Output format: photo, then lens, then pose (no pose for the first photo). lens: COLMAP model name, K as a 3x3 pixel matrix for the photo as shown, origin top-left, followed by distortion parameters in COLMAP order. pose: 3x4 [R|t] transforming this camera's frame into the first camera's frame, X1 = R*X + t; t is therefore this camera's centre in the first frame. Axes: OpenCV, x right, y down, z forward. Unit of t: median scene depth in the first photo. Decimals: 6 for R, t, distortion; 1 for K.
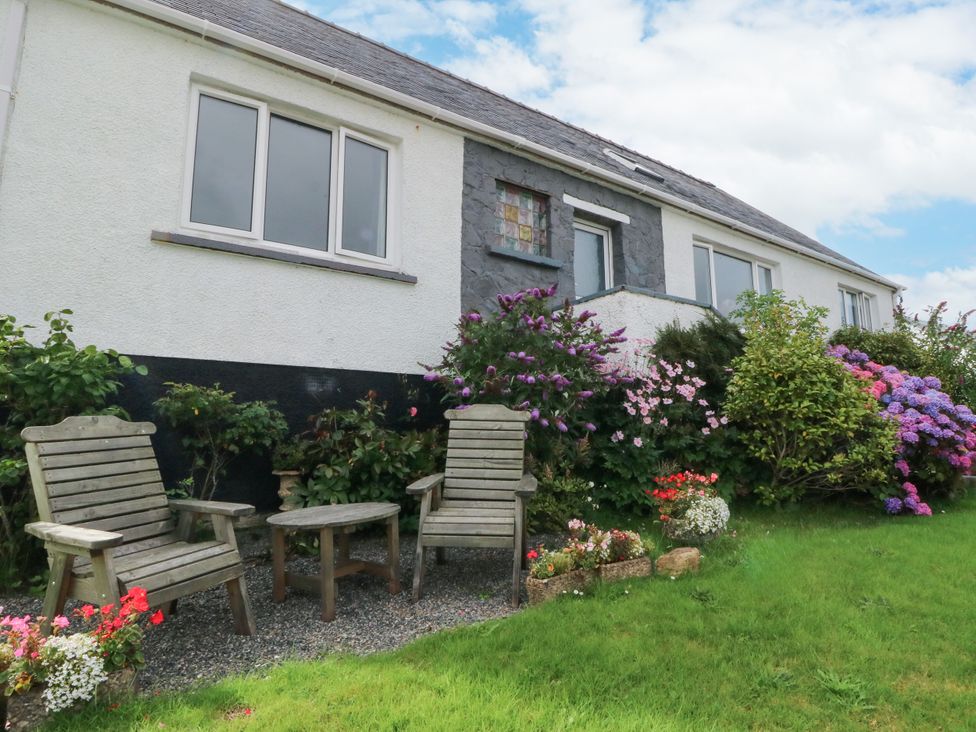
lens RADIAL K [[559.4, 0, 516.3], [0, 559.4, 352.4], [0, 0, 1]] dist [-0.000503, -0.011744]
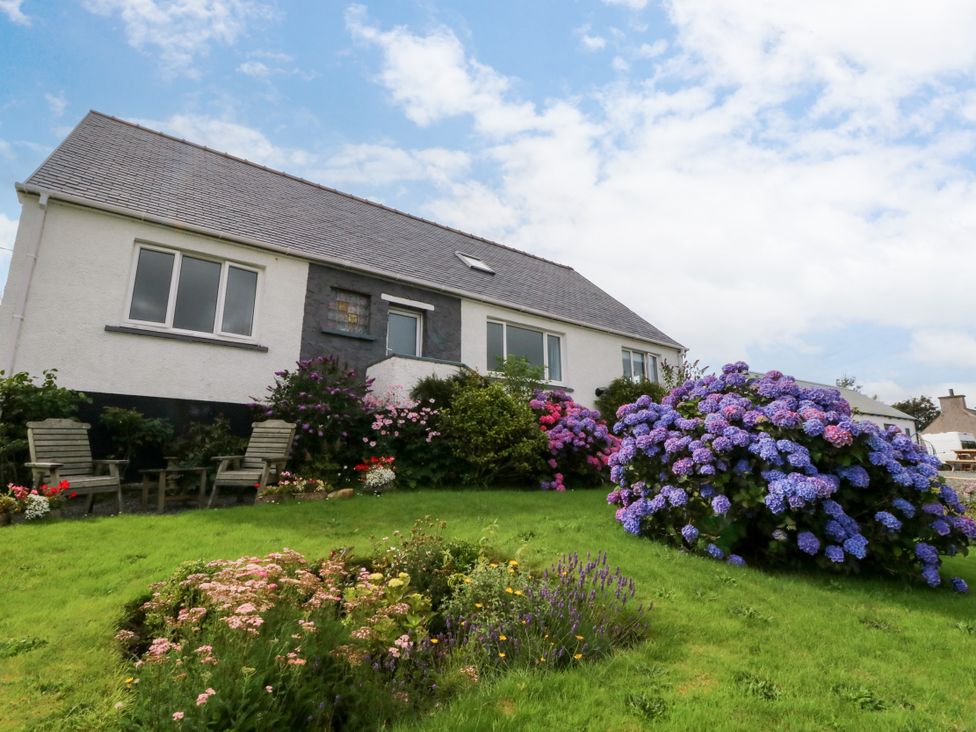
lens RADIAL K [[504.9, 0, 491.3], [0, 504.9, 355.9], [0, 0, 1]] dist [-0.002270, -0.011769]
pose [[0.999959, 0.007360, 0.005285, 0.631203], [-0.006922, 0.996888, -0.078531, 0.006451], [-0.005846, 0.078491, 0.996898, -0.677010]]
